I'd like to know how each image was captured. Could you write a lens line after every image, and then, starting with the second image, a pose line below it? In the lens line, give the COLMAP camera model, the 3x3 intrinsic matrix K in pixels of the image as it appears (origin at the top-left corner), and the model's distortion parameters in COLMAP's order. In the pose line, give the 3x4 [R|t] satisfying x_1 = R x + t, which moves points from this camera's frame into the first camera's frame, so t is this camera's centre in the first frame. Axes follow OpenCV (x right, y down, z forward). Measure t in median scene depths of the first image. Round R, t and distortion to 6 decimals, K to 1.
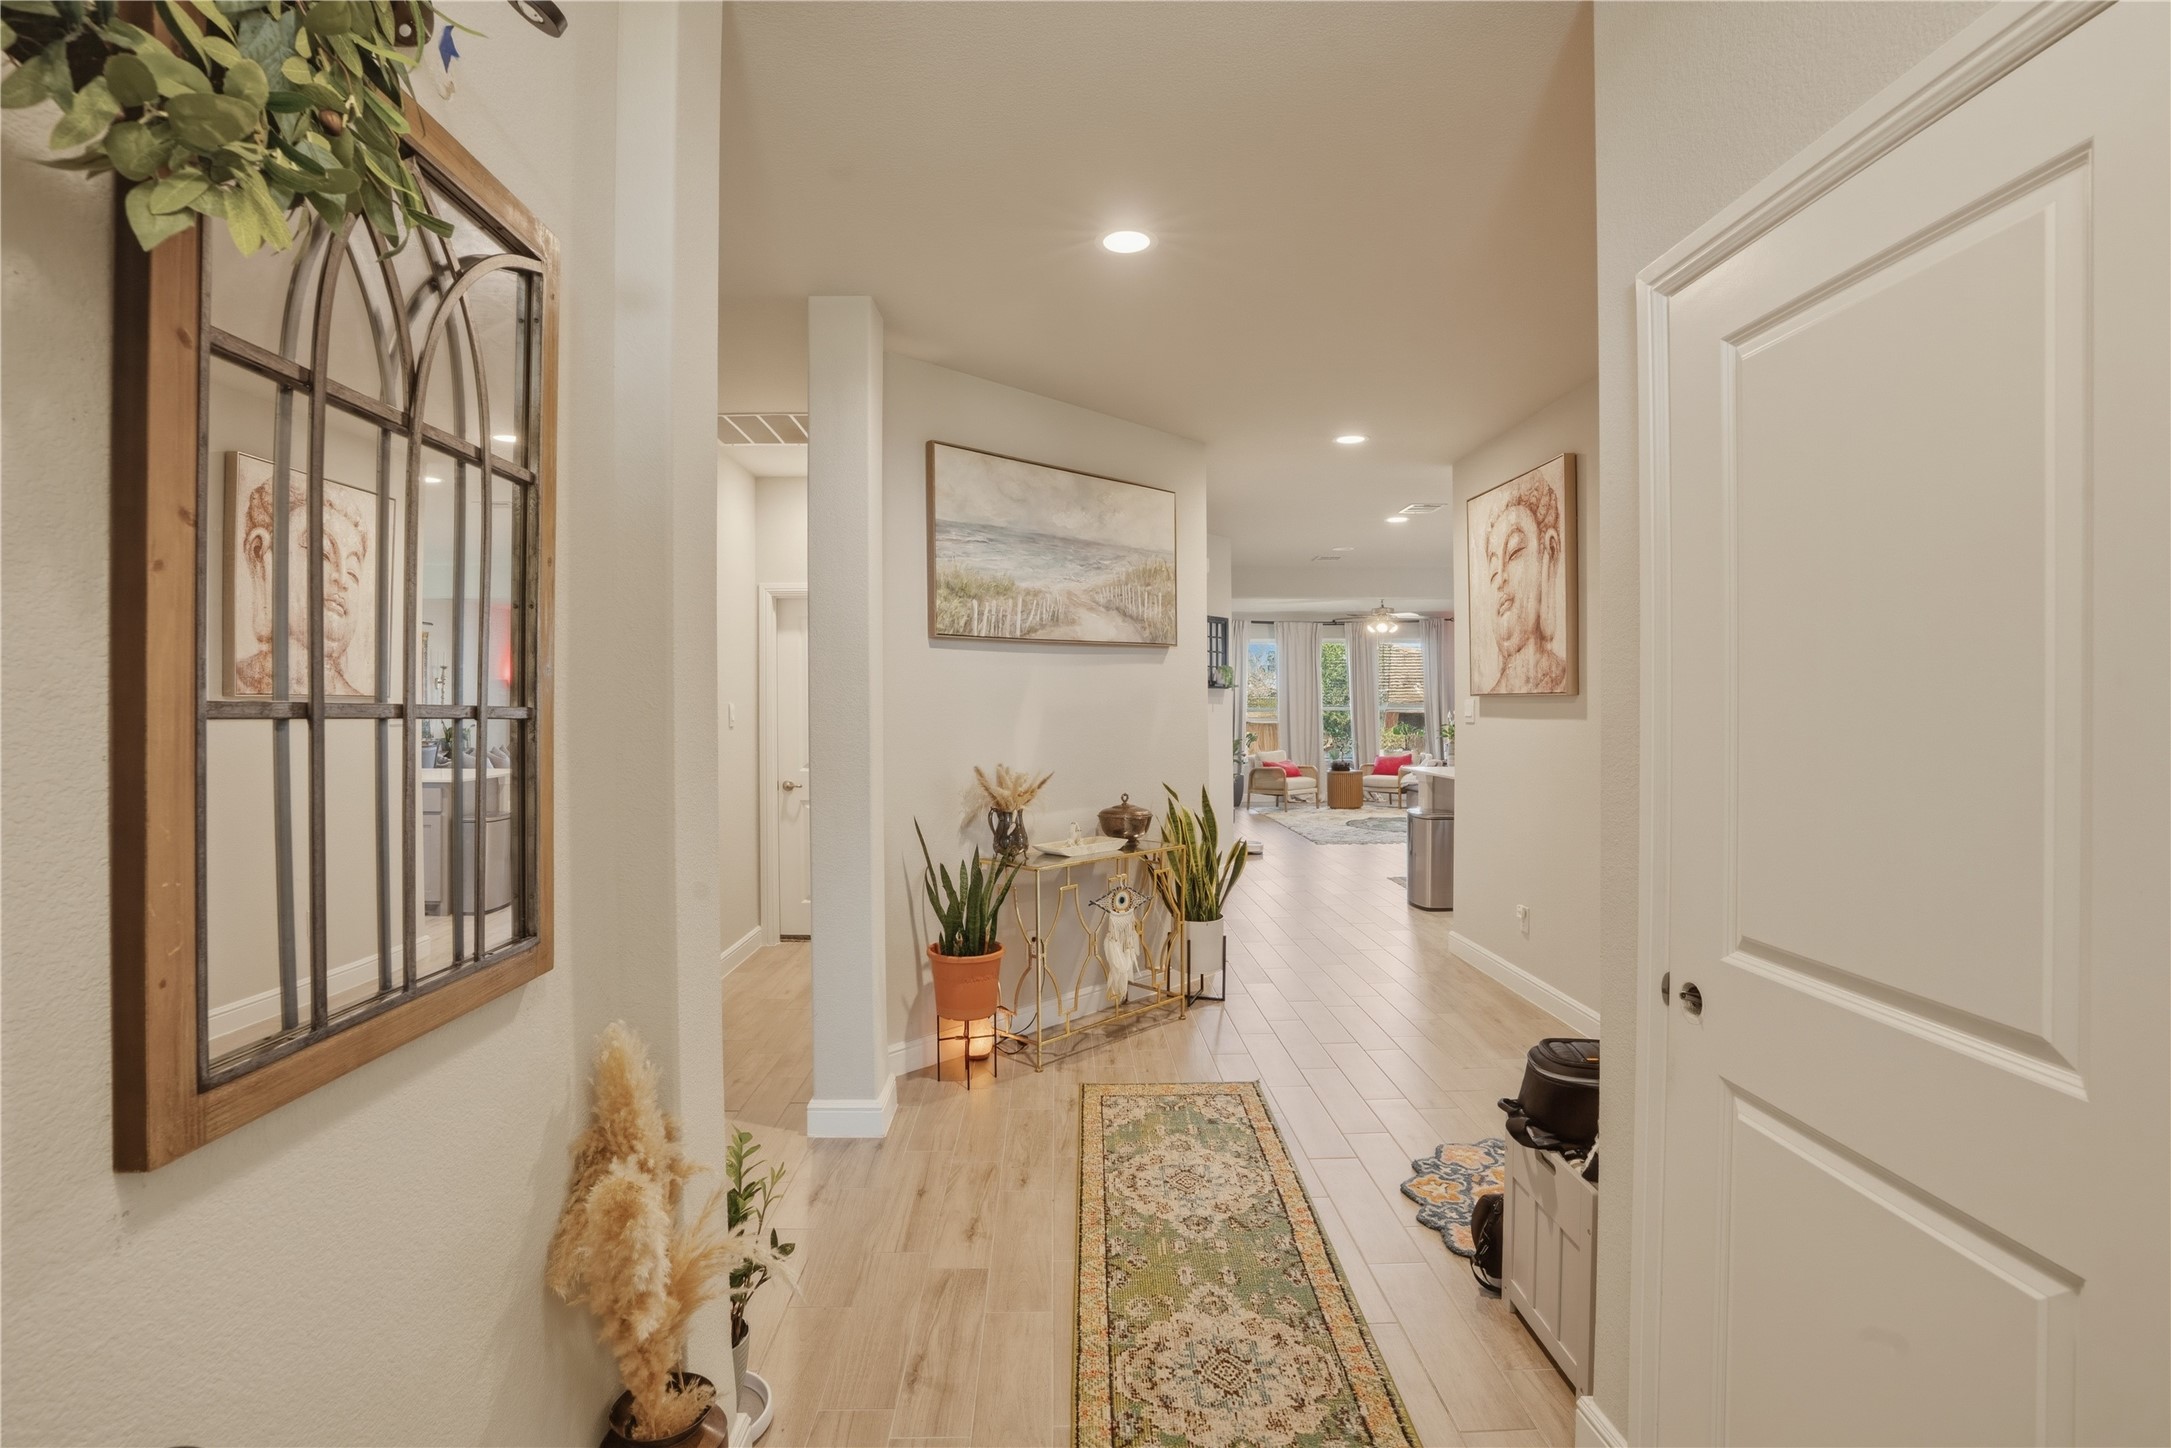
lens RADIAL K [[997.5, 0, 1081.7], [0, 997.5, 717.3], [0, 0, 1]] dist [-0.042262, 0.010695]
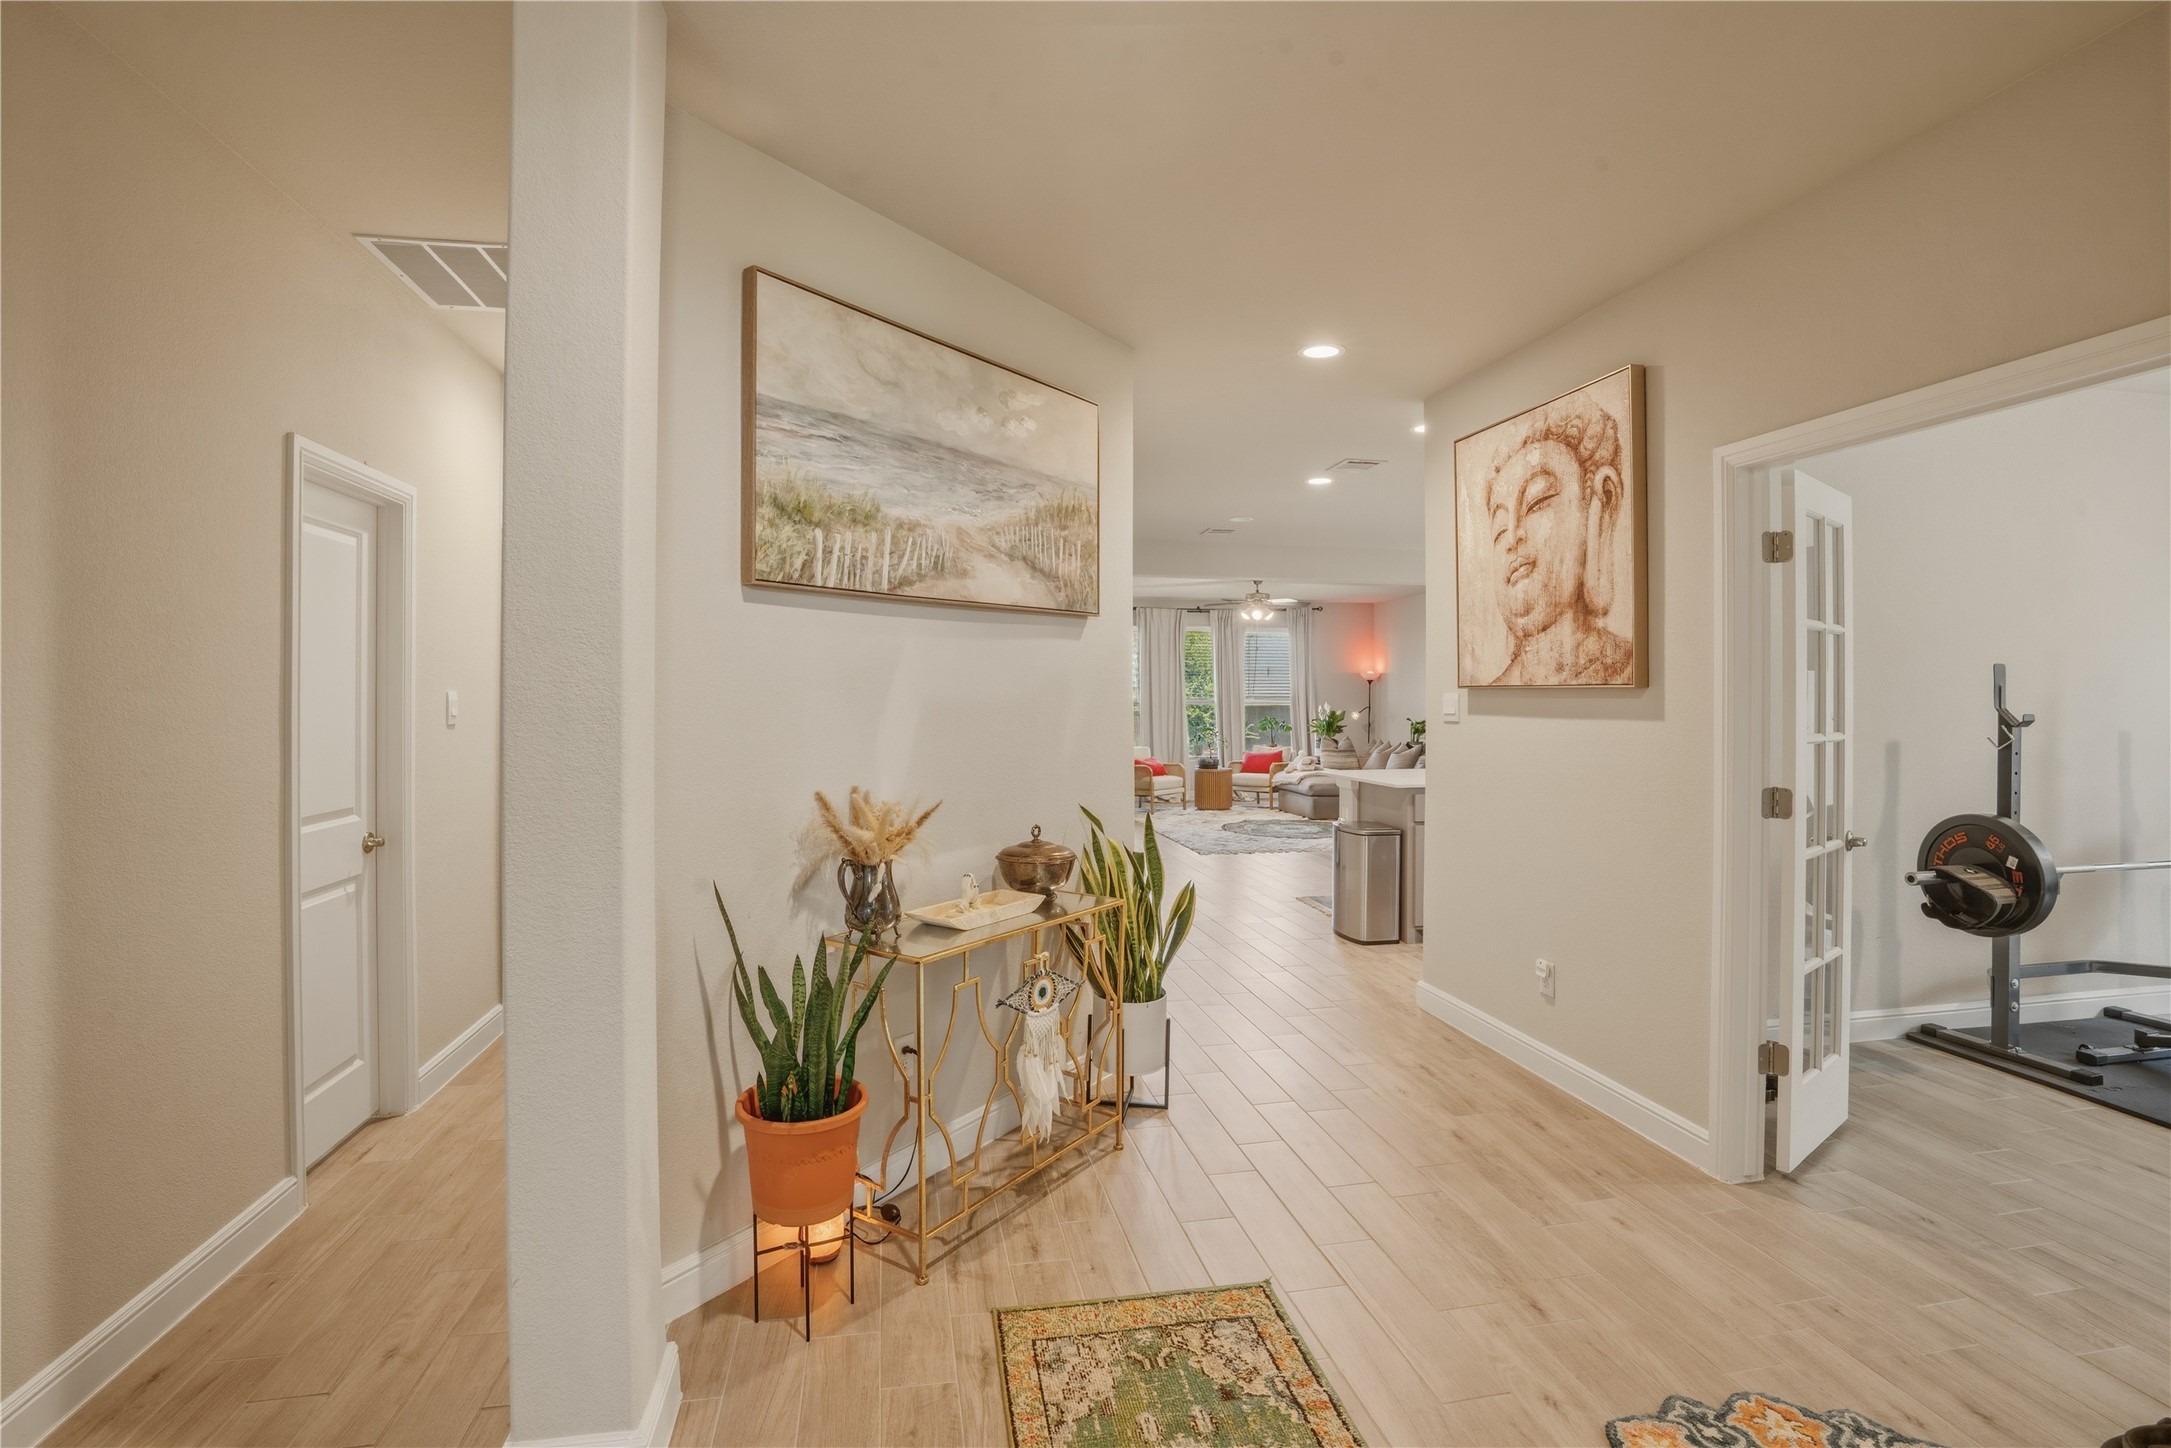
lens RADIAL K [[997.5, 0, 1071.5], [0, 997.5, 701.5], [0, 0, 1]] dist [-0.042262, 0.010695]
pose [[0.987279, 0.006120, 0.158883, -0.044554], [-0.005045, 0.999962, -0.007165, -0.004530], [-0.158920, 0.006272, 0.987271, 0.326101]]
